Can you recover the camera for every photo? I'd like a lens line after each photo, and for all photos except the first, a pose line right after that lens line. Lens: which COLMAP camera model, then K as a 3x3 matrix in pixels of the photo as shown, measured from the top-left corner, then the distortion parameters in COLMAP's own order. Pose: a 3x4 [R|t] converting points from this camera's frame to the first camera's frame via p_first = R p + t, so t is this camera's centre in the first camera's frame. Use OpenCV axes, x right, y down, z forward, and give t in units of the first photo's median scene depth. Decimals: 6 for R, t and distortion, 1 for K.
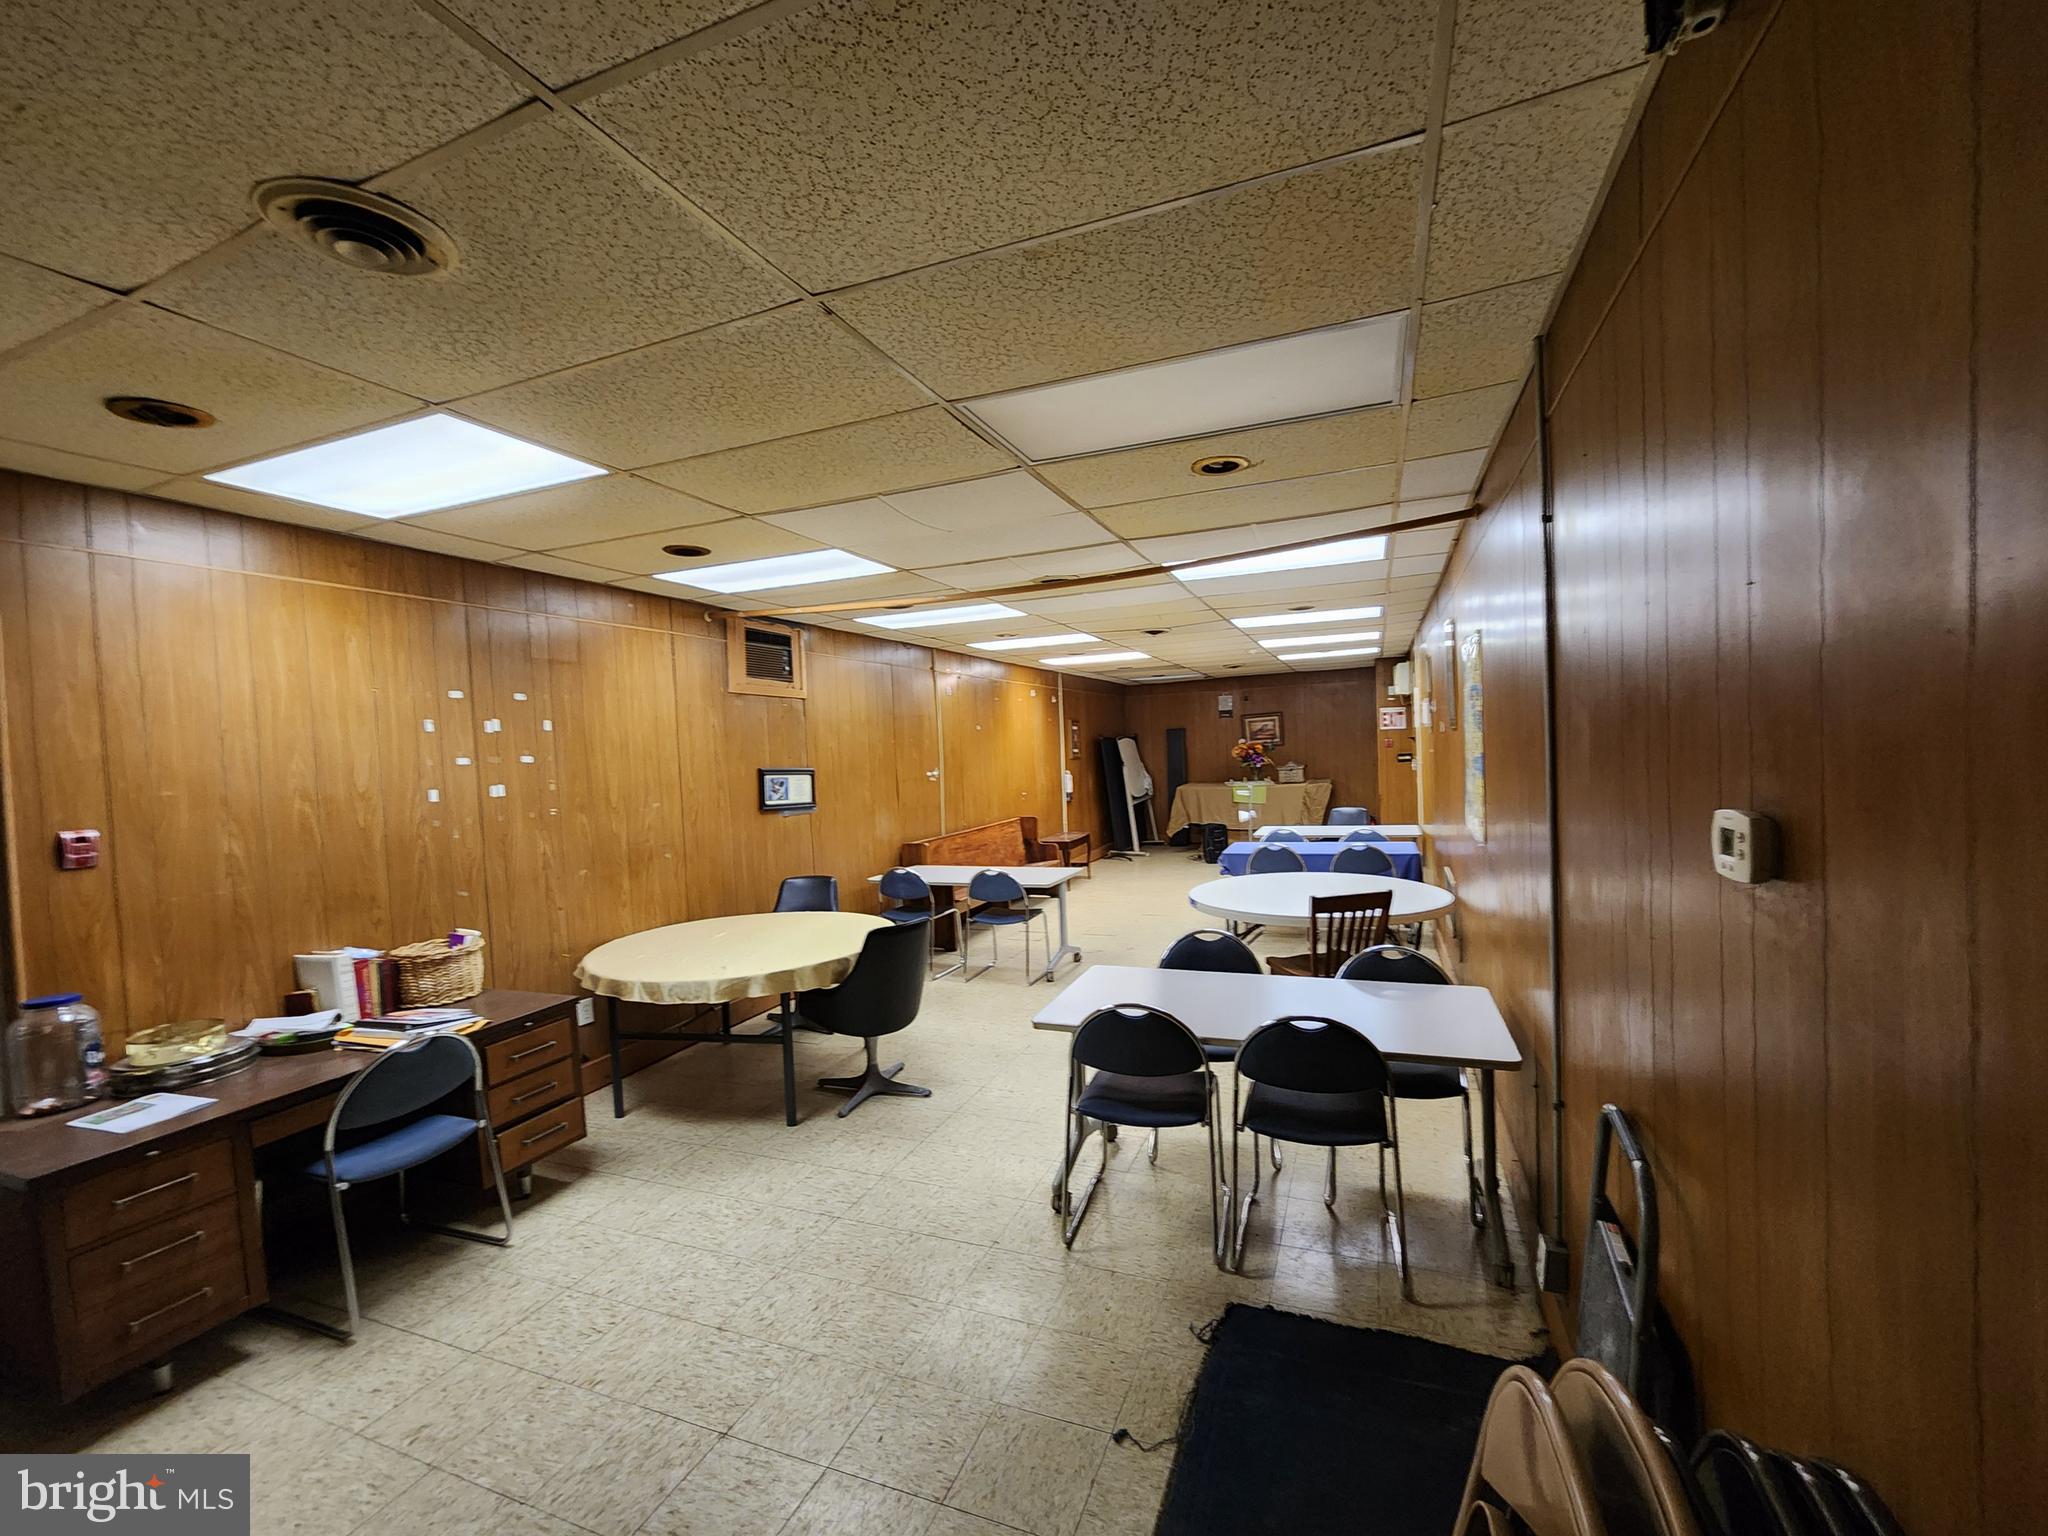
lens RADIAL K [[840.0, 0, 1032.8], [0, 840.0, 774.2], [0, 0, 1]] dist [-0.000795, -0.000244]
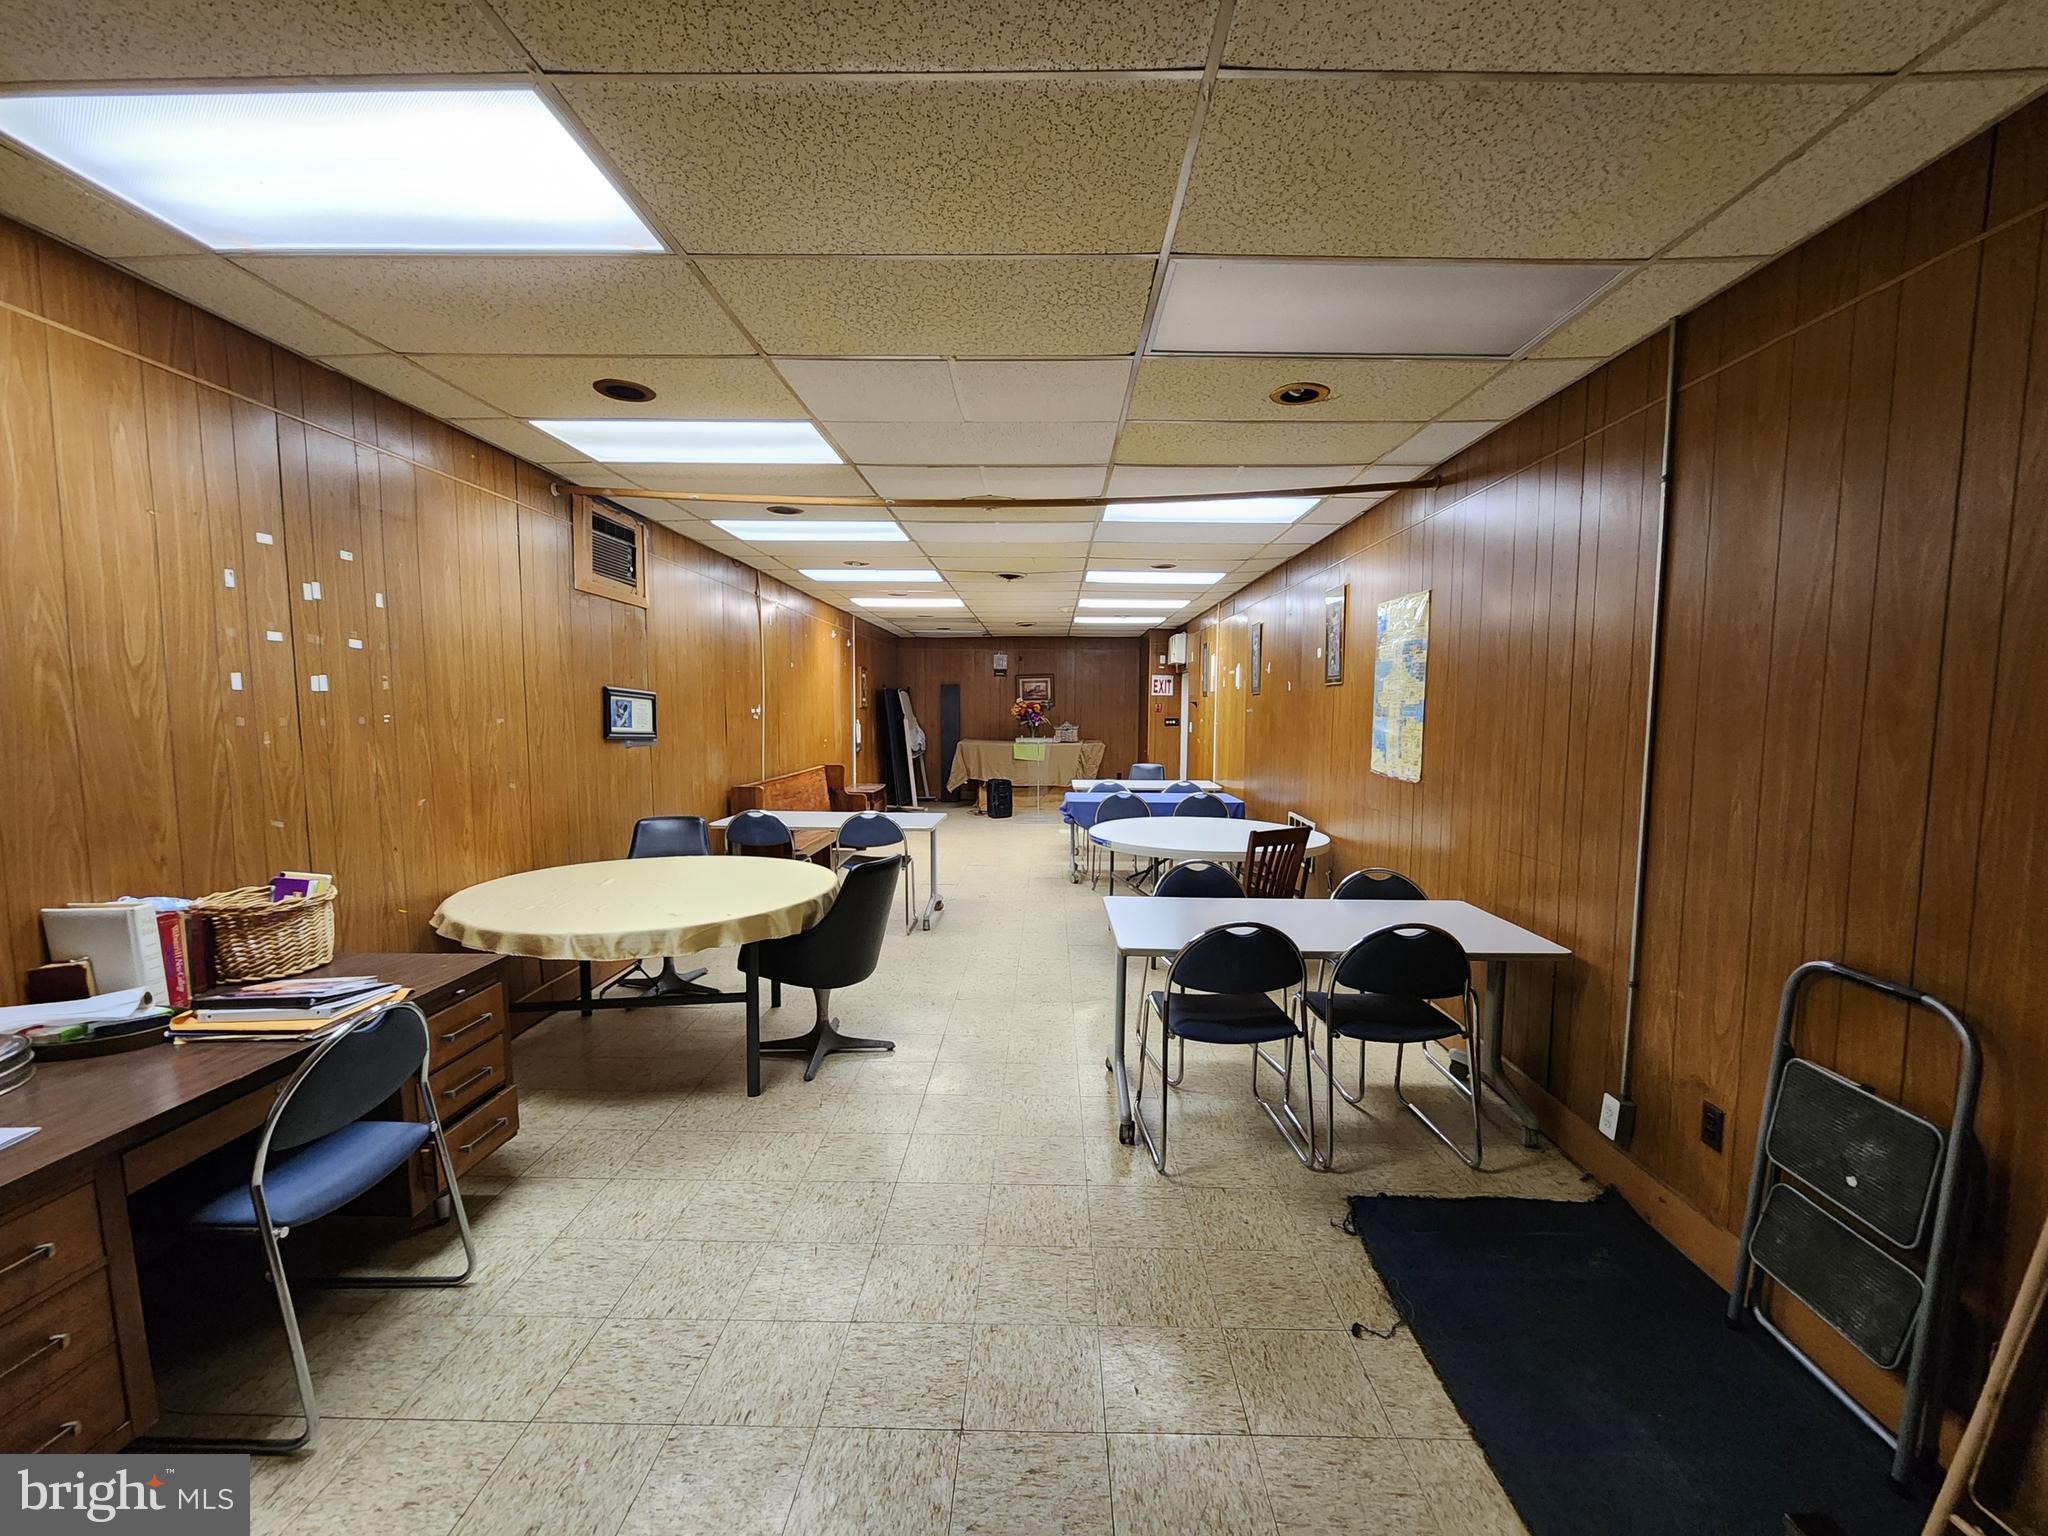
lens RADIAL K [[840.0, 0, 1032.8], [0, 840.0, 774.2], [0, 0, 1]] dist [-0.000795, -0.000244]
pose [[0.935003, 0.023257, 0.353877, -0.320131], [-0.037973, 0.998676, 0.034700, 0.049488], [-0.352601, -0.045882, 0.934648, 0.112086]]
